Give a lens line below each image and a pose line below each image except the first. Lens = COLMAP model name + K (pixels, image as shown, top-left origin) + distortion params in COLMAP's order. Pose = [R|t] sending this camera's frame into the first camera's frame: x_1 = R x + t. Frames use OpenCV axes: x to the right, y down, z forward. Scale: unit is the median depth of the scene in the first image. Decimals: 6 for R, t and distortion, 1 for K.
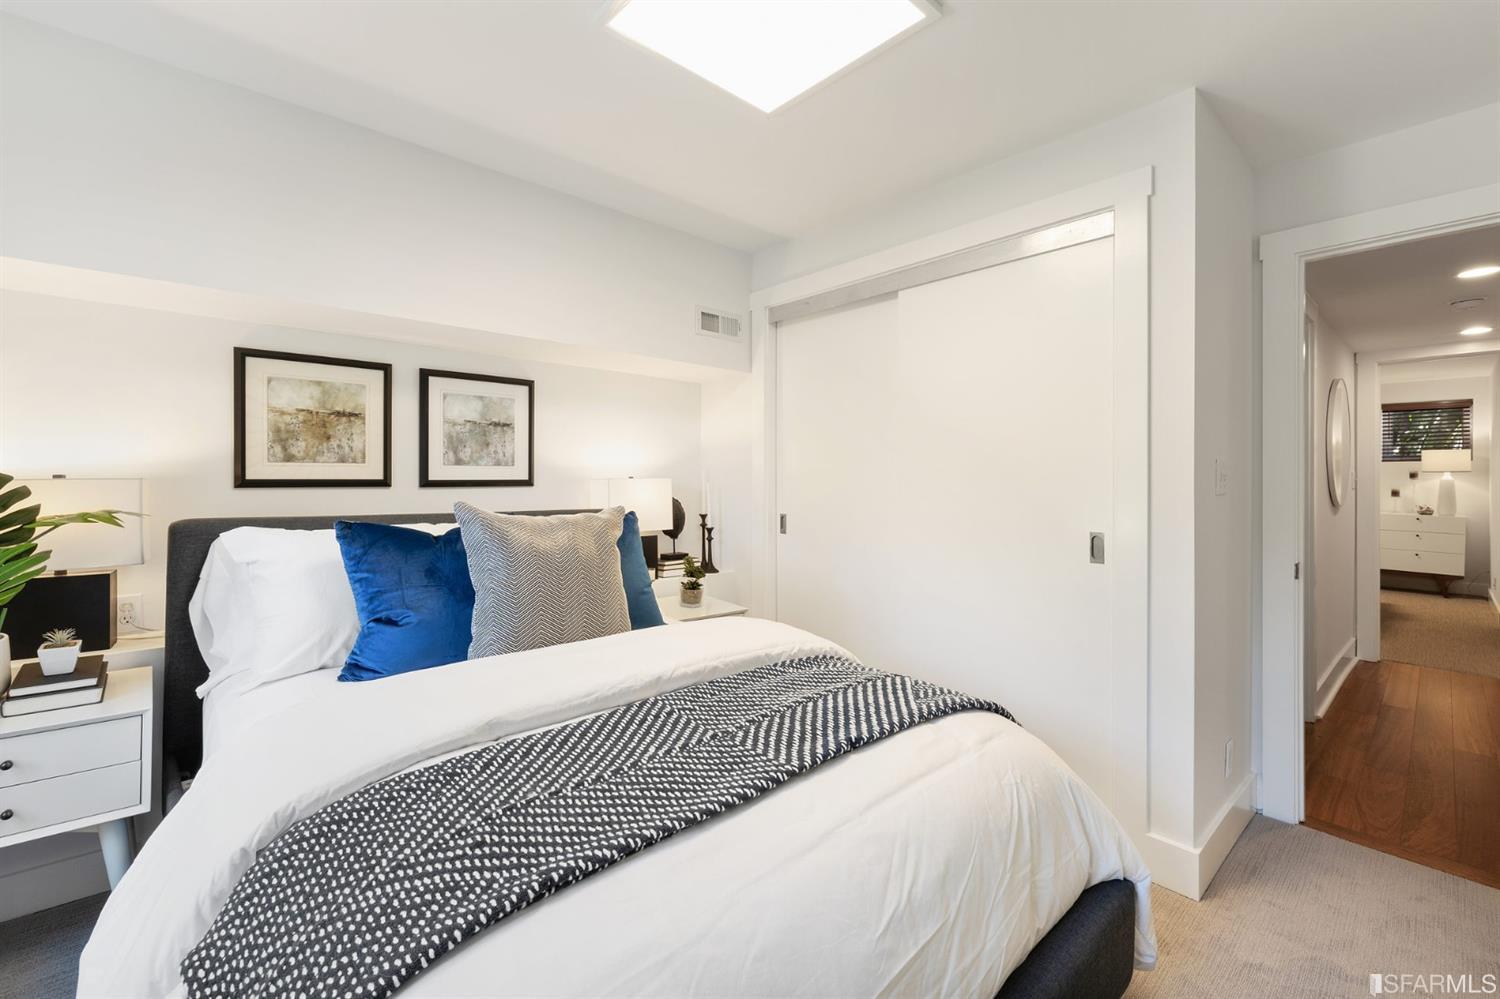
lens RADIAL K [[632.5, 0, 749.6], [0, 632.5, 491.9], [0, 0, 1]] dist [0.001740, 0.000208]
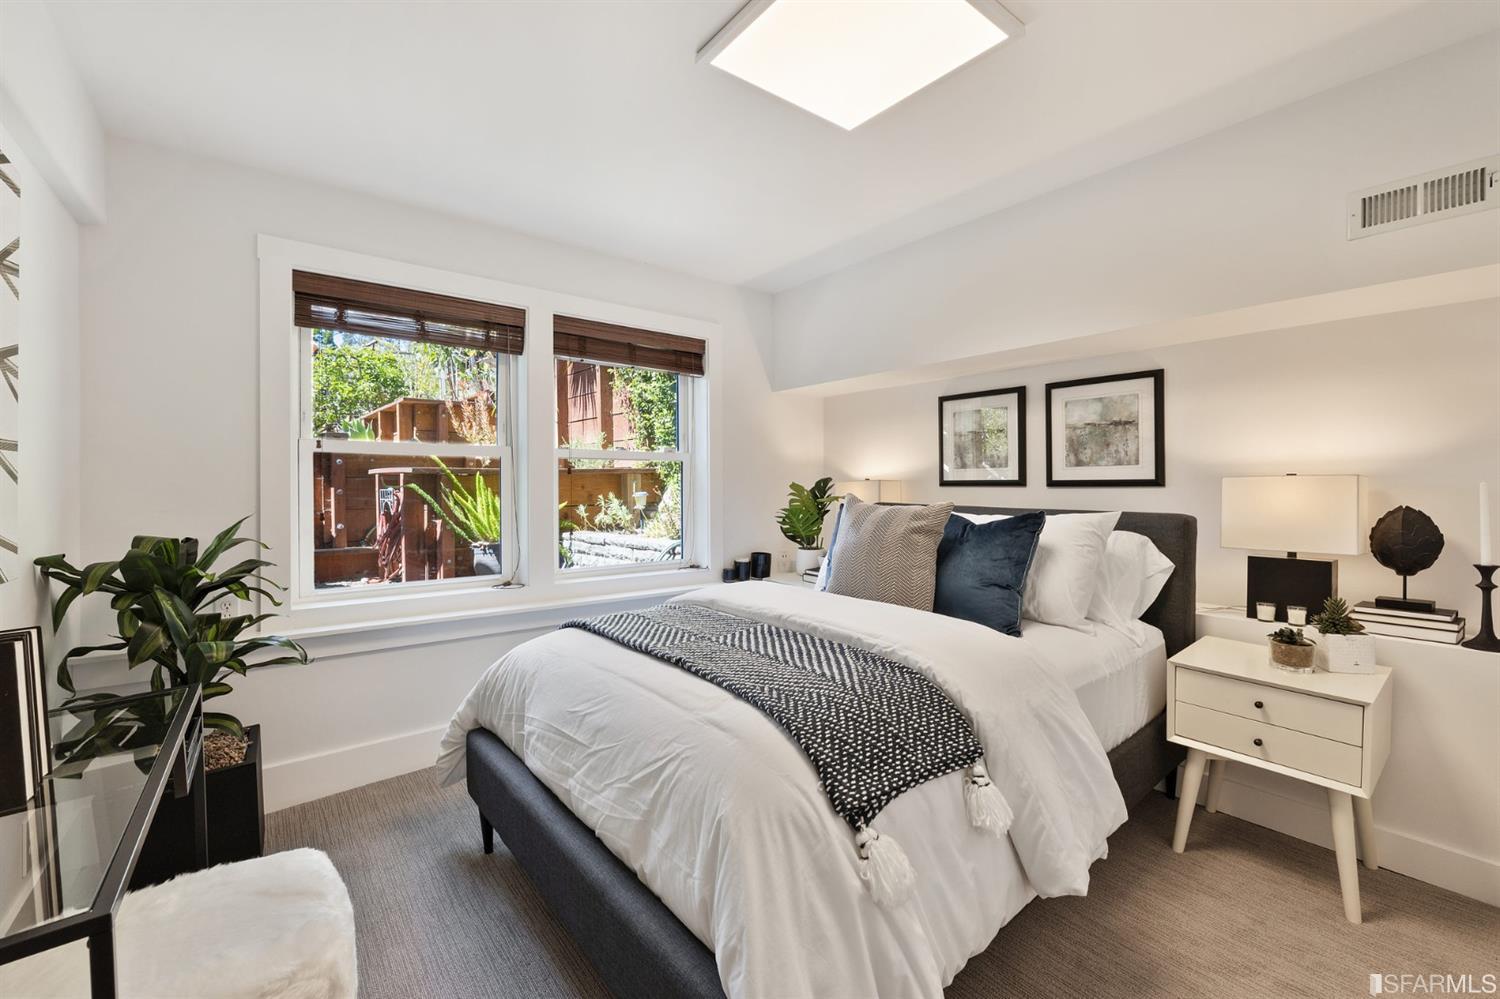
lens RADIAL K [[632.5, 0, 750.4], [0, 632.5, 496.5], [0, 0, 1]] dist [0.001740, 0.000208]
pose [[-0.057694, 0.017522, -0.998181, 0.635962], [-0.018652, 0.999653, 0.018626, -0.000814], [0.998160, 0.019693, -0.057347, 0.502596]]
